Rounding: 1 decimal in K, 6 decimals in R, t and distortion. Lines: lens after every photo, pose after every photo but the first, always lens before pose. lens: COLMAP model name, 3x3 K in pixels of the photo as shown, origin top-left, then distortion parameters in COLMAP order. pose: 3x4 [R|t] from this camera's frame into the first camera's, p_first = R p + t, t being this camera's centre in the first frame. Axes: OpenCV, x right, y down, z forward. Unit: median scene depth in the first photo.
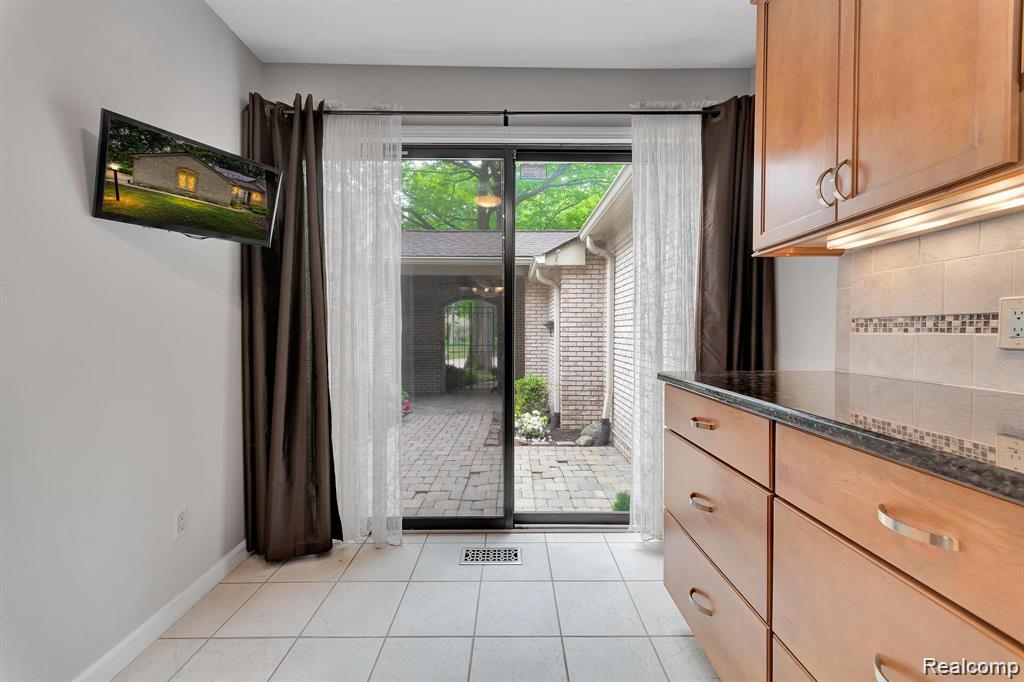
lens RADIAL K [[396.3, 0, 512.8], [0, 396.3, 334.6], [0, 0, 1]] dist [0.007145, -0.000132]
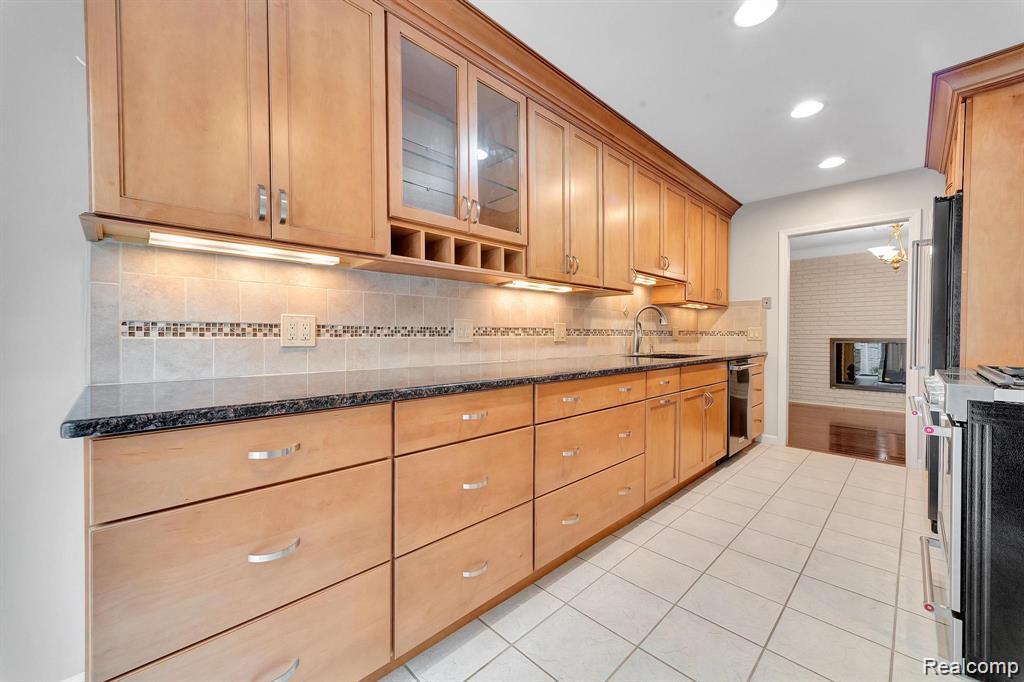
lens RADIAL K [[396.3, 0, 511.4], [0, 396.3, 343.1], [0, 0, 1]] dist [0.007145, -0.000132]
pose [[-0.698619, -0.014962, 0.715337, -0.459659], [0.003699, 0.999692, 0.024521, -0.013032], [-0.715484, 0.019777, -0.698349, 1.302627]]
